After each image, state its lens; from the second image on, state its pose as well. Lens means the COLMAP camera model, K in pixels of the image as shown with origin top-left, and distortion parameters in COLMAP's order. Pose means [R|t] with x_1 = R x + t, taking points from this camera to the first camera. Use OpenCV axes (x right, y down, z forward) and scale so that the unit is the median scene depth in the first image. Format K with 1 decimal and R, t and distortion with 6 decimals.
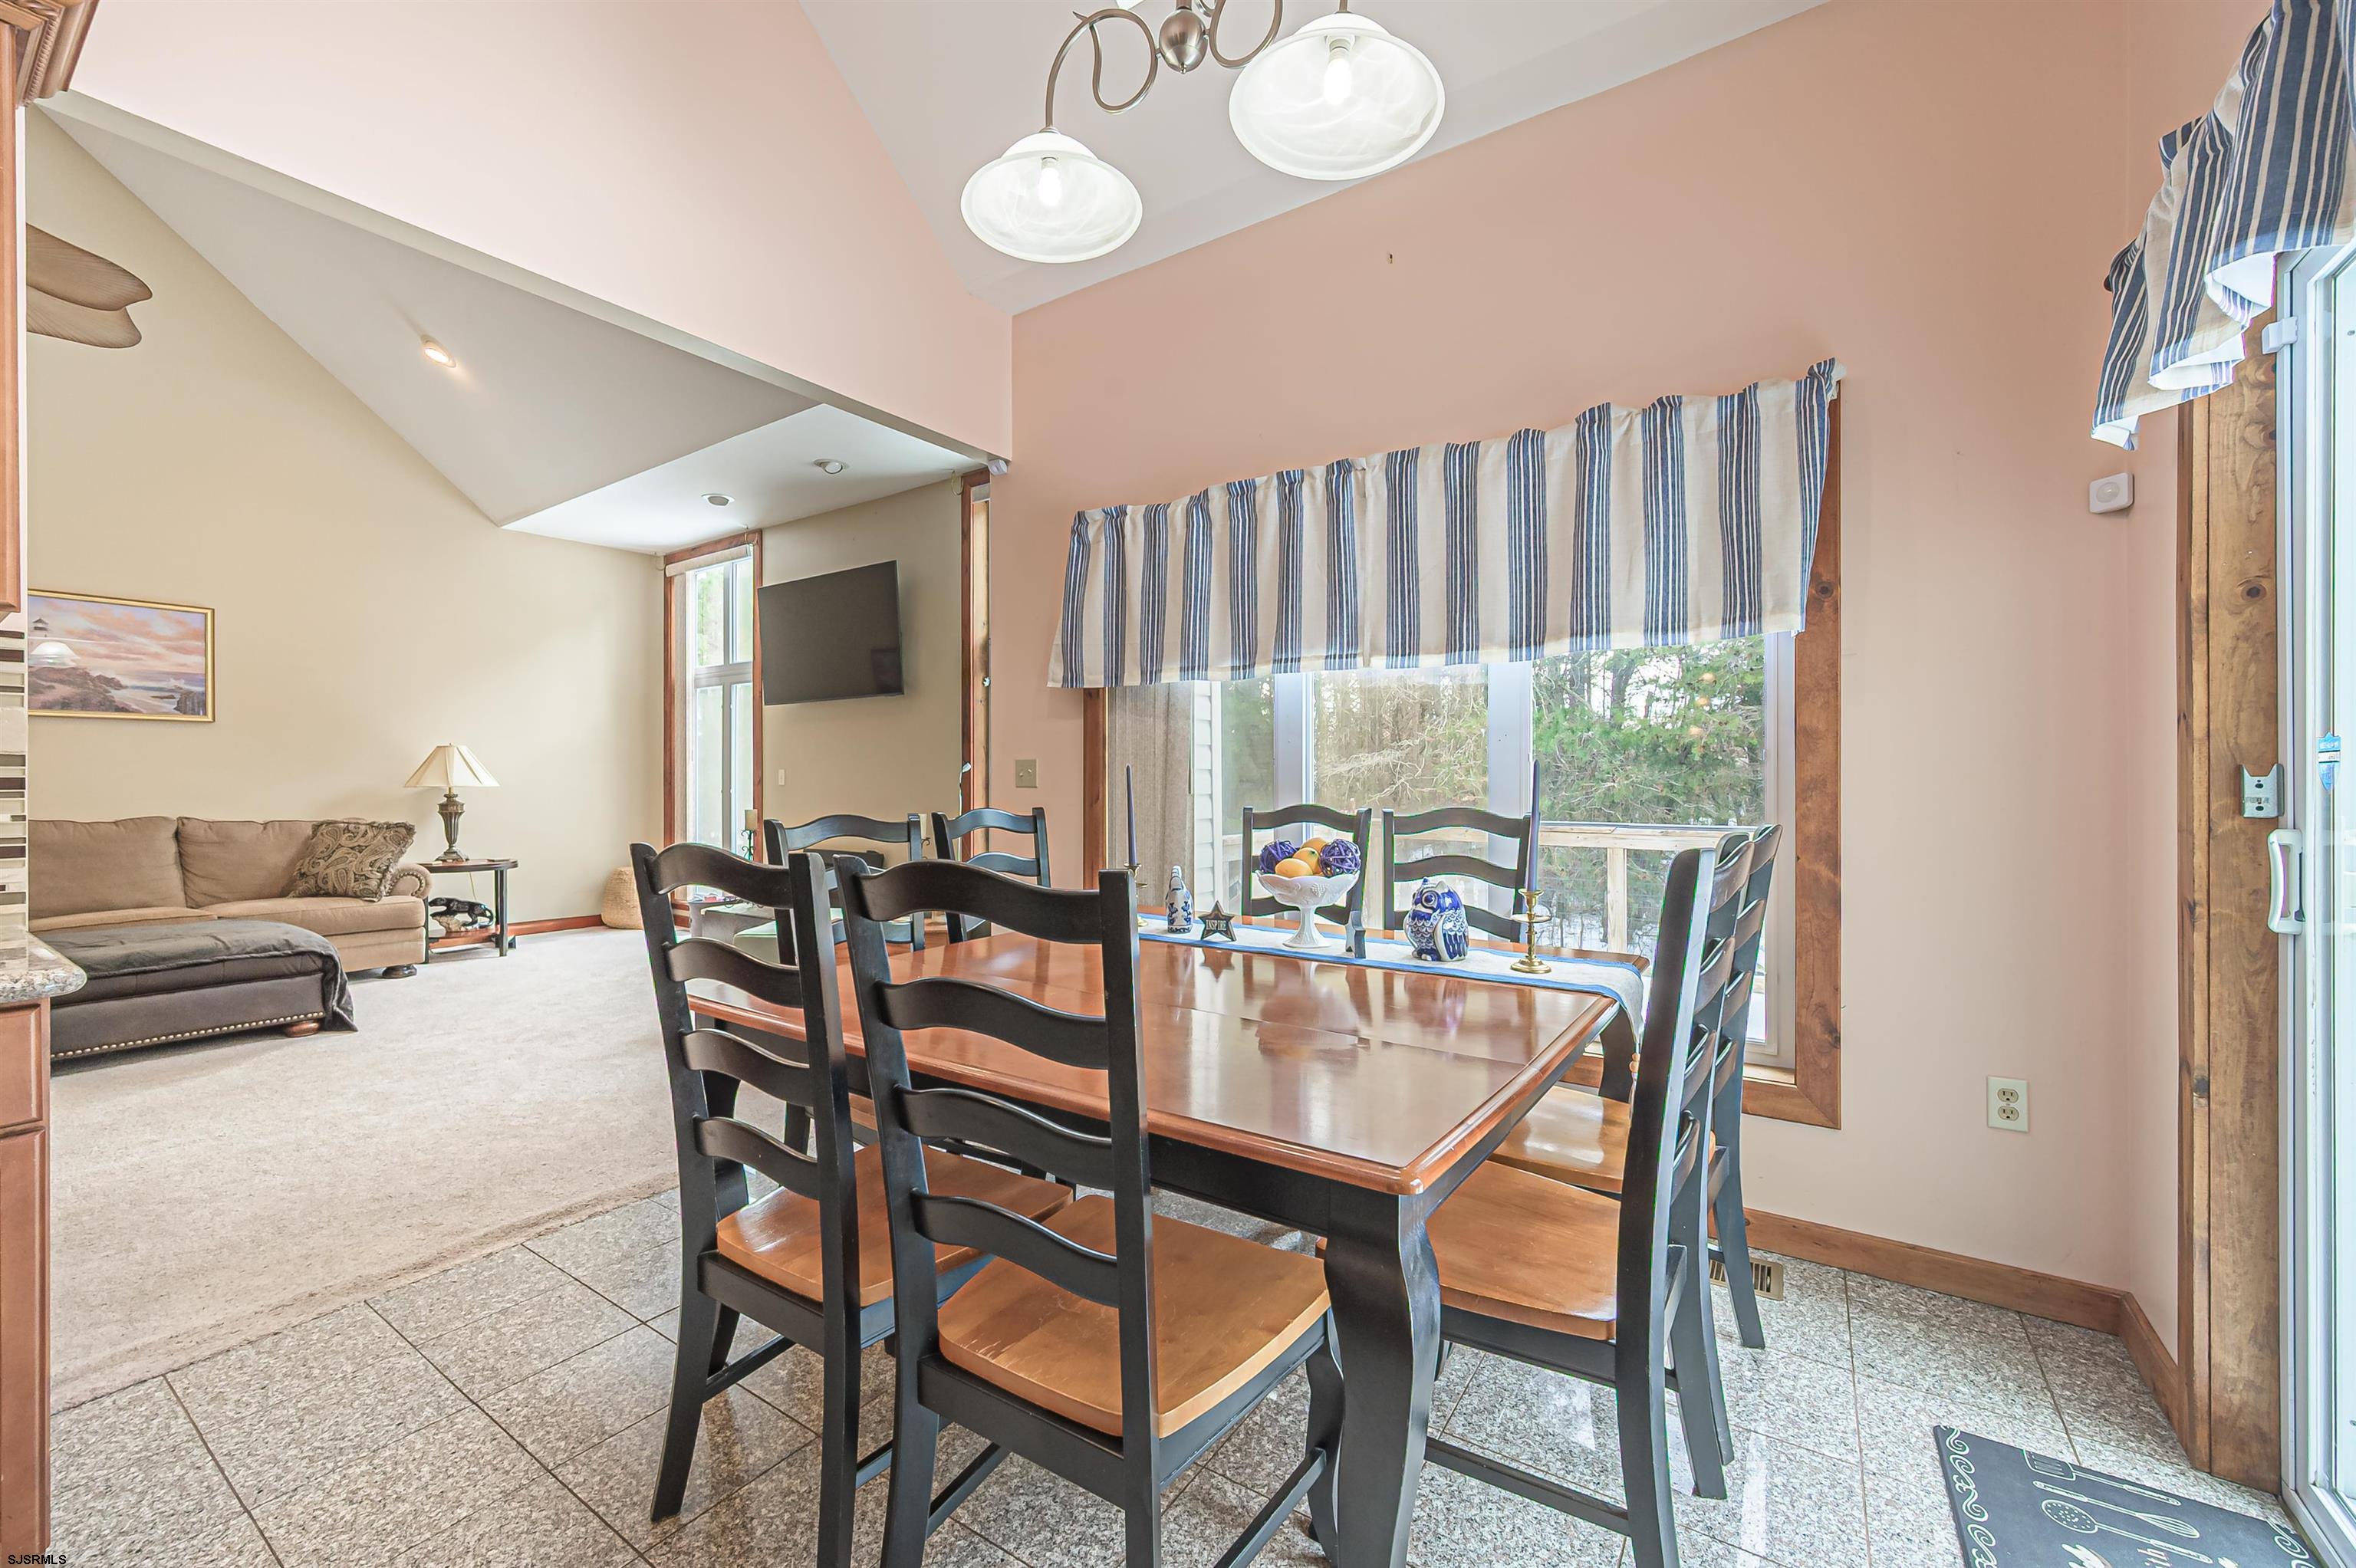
lens RADIAL K [[930.2, 0, 1179.7], [0, 930.2, 780.6], [0, 0, 1]] dist [0.000623, -0.000390]
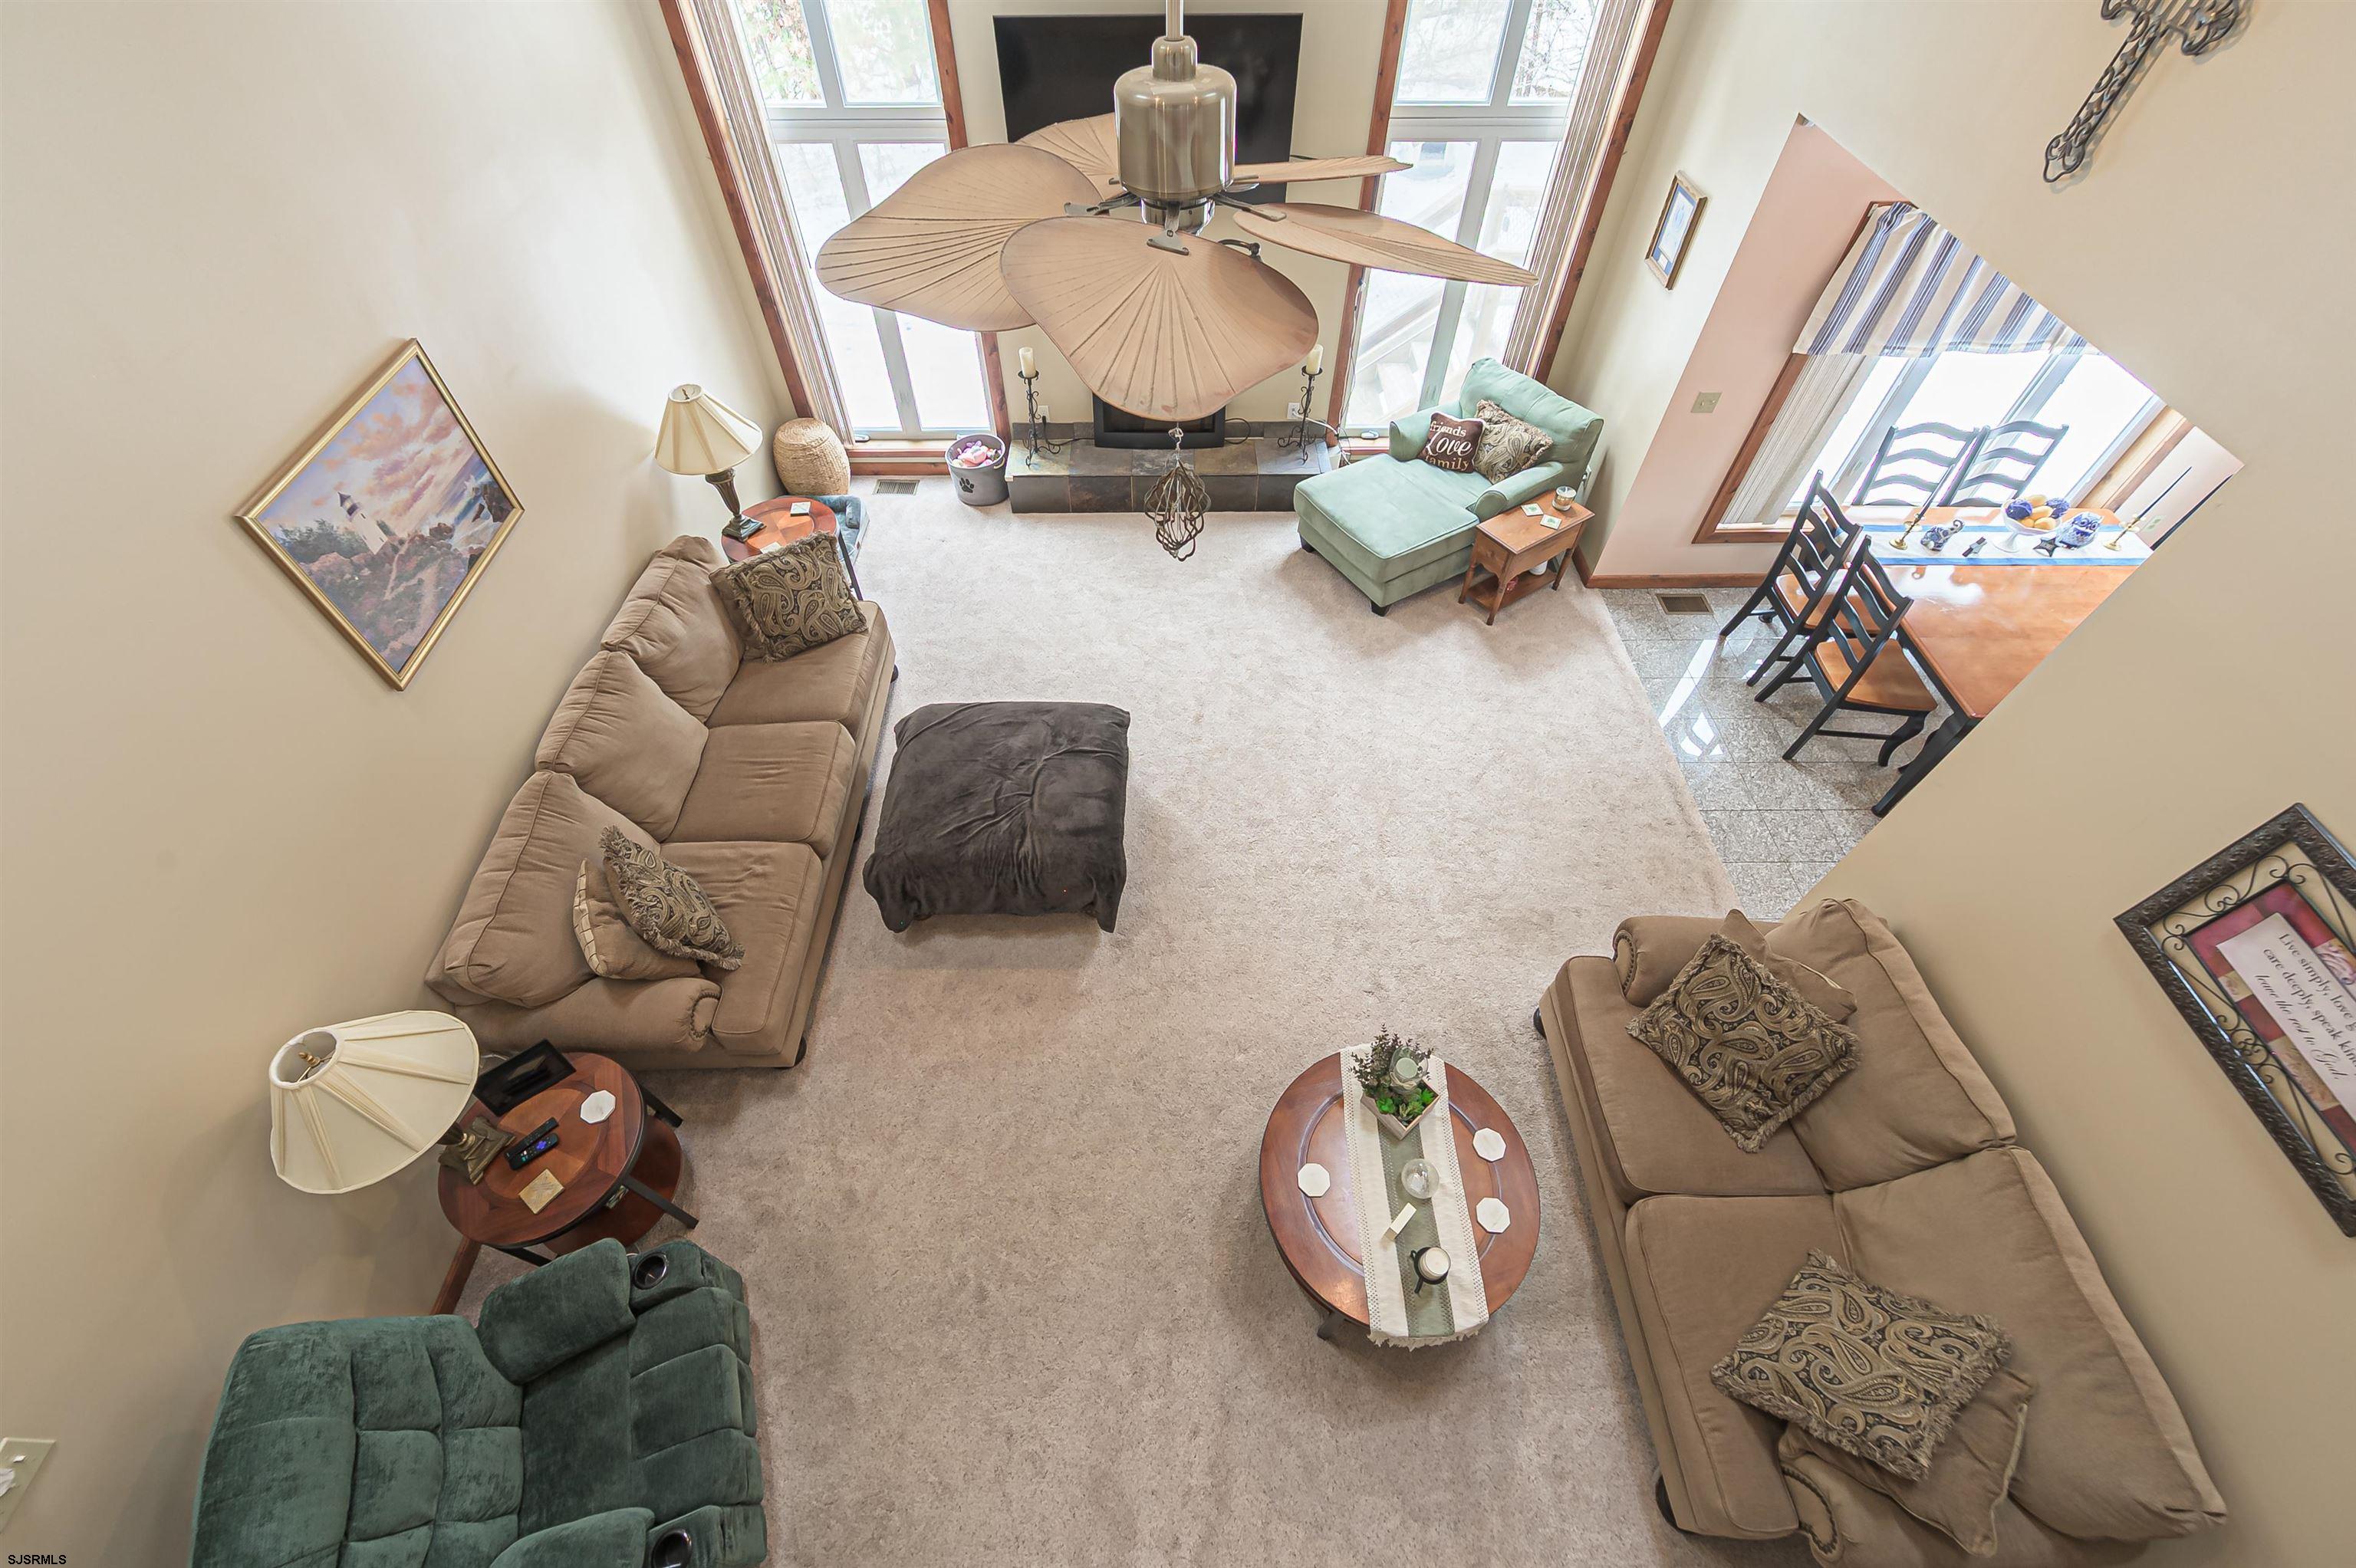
lens RADIAL K [[930.2, 0, 1169.2], [0, 930.2, 783.0], [0, 0, 1]] dist [0.000623, -0.000390]
pose [[0.822790, -0.442850, 0.356230, -1.040921], [-0.002373, 0.624102, 0.781339, -0.485053], [-0.568341, -0.643723, 0.512454, 0.297476]]
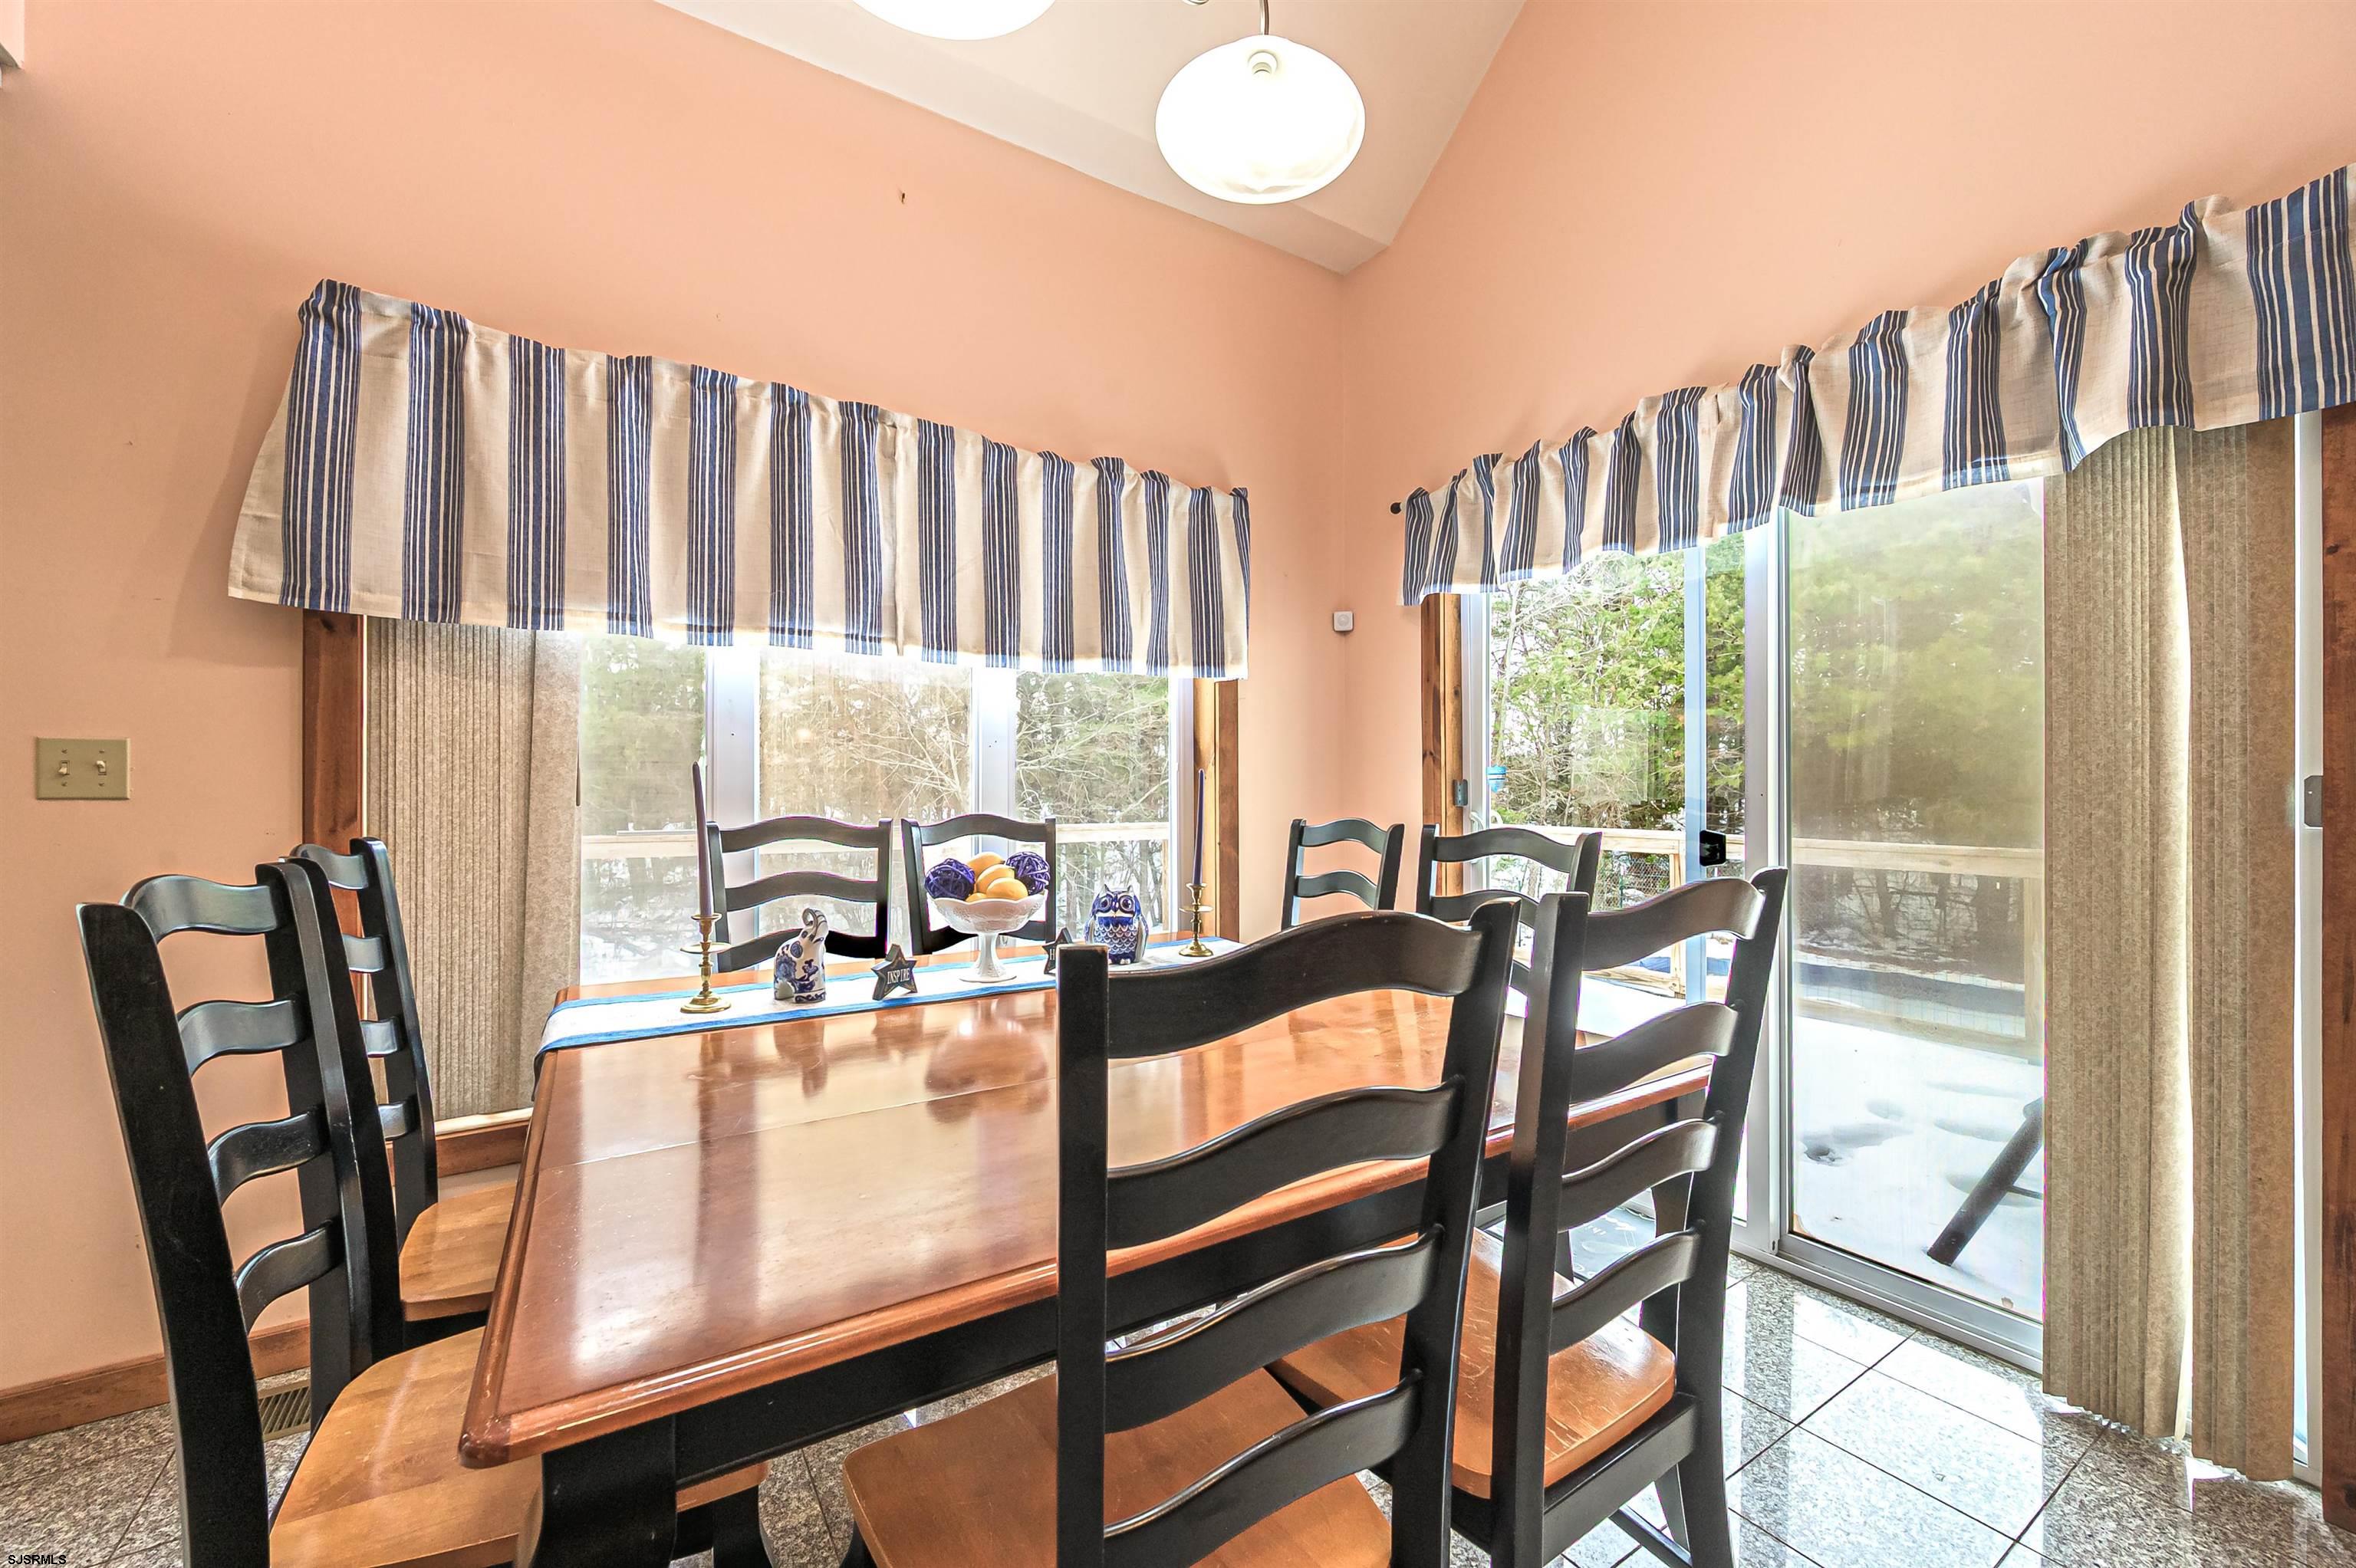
lens RADIAL K [[930.2, 0, 1167.9], [0, 930.2, 778.9], [0, 0, 1]] dist [0.000623, -0.000390]
pose [[0.396805, 0.008652, 0.917862, -0.264320], [-0.000830, 0.999959, -0.009066, 0.000219], [-0.917902, 0.002835, 0.396796, 0.227613]]
